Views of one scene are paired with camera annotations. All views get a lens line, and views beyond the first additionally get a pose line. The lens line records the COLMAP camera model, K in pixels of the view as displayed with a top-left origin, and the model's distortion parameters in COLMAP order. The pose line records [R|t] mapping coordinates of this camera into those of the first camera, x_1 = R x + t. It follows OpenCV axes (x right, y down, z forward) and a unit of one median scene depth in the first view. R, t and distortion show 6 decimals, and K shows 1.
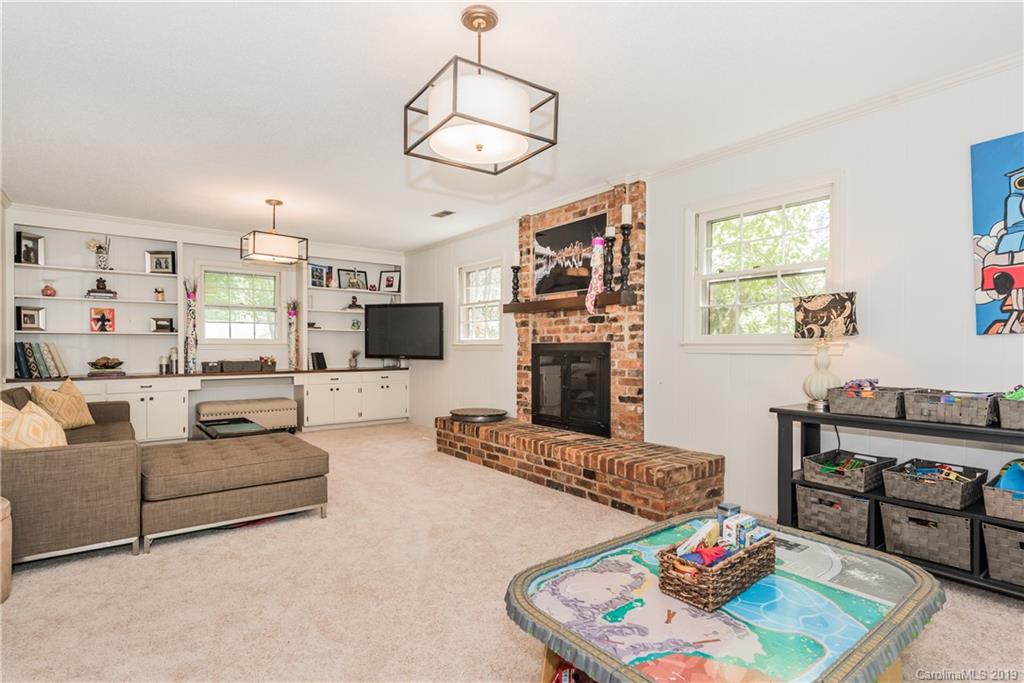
lens RADIAL K [[493.4, 0, 509.6], [0, 493.4, 345.4], [0, 0, 1]] dist [0.013153, -0.001566]
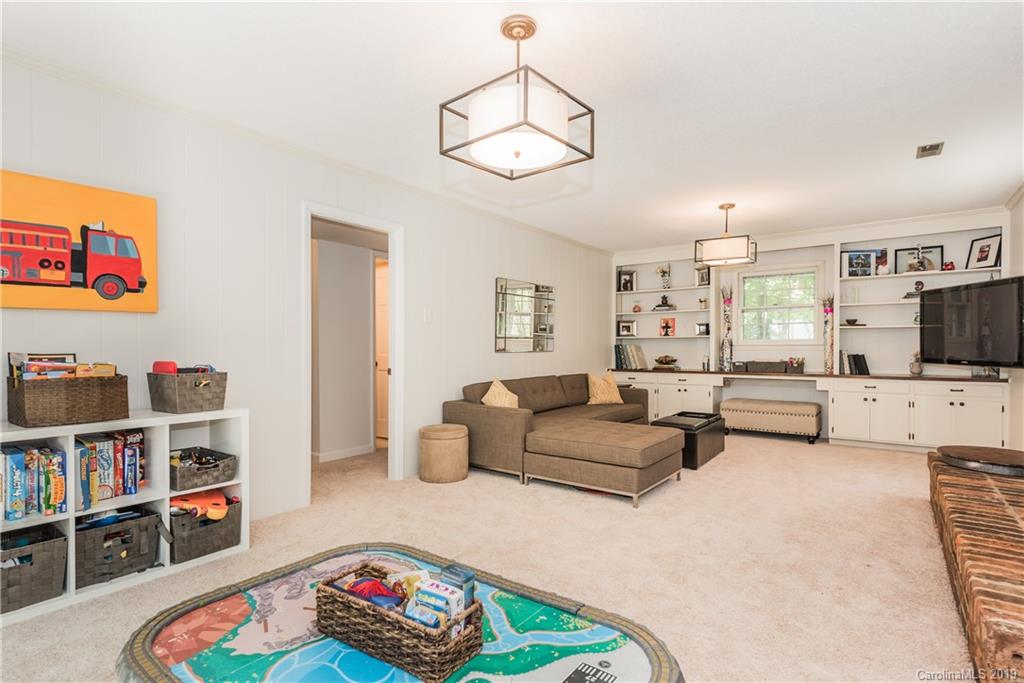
lens RADIAL K [[493.4, 0, 514.9], [0, 493.4, 346.8], [0, 0, 1]] dist [0.013153, -0.001566]
pose [[0.306789, -0.001912, -0.951776, 0.689198], [0.003932, 0.999992, -0.000741, -0.000568], [0.951770, -0.003515, 0.306794, 0.516102]]
